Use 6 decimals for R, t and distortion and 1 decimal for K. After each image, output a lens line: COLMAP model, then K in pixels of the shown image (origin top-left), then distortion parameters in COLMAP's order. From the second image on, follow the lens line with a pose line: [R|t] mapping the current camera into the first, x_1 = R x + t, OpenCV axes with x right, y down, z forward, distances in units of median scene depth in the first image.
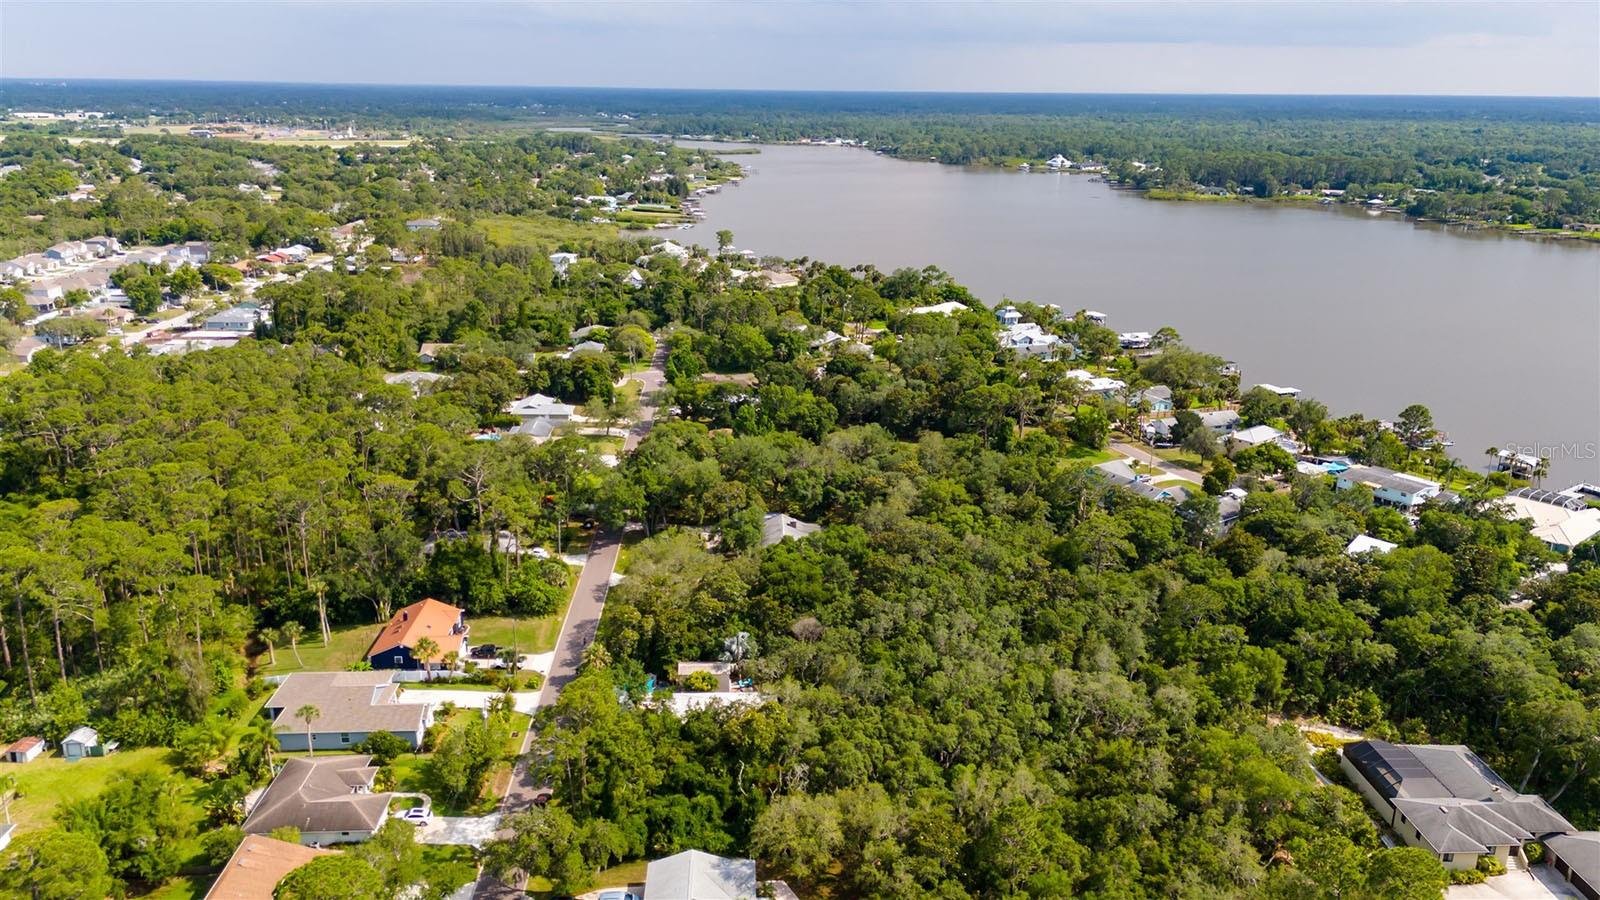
lens RADIAL K [[1181.5, 0, 800.0], [0, 1181.5, 450.0], [0, 0, 1]] dist [0.082069, -0.069973]
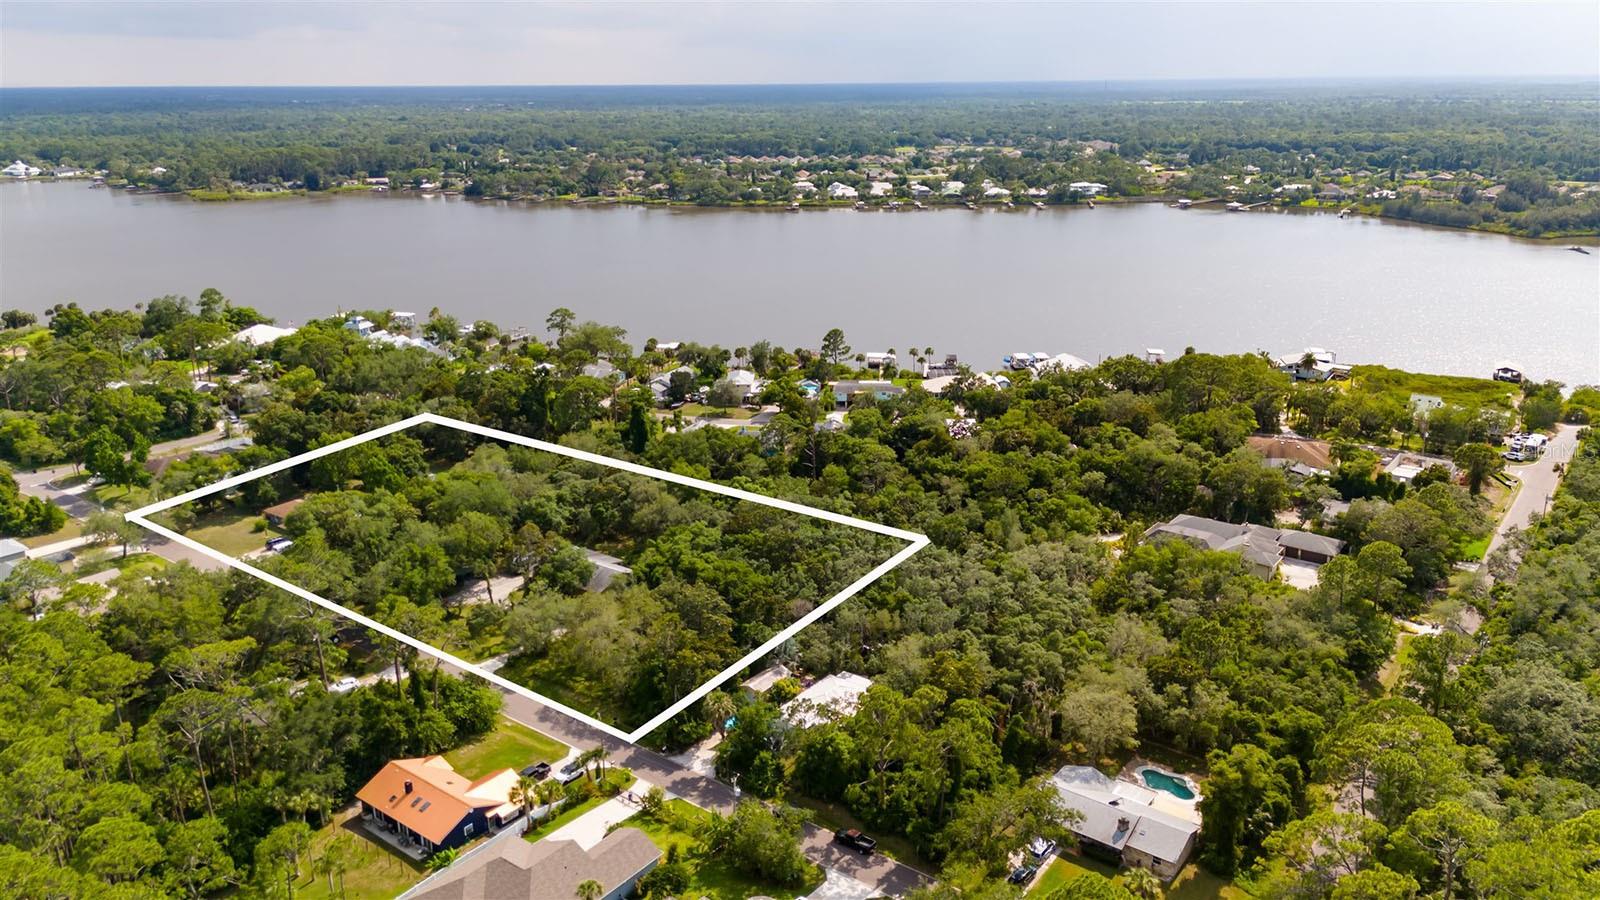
lens RADIAL K [[1181.5, 0, 800.0], [0, 1181.5, 450.0], [0, 0, 1]] dist [0.082069, -0.069973]
pose [[0.647355, -0.247818, 0.720775, -0.285957], [0.243399, 0.963366, 0.112620, -0.039910], [-0.722280, 0.102531, 0.683959, 0.116916]]
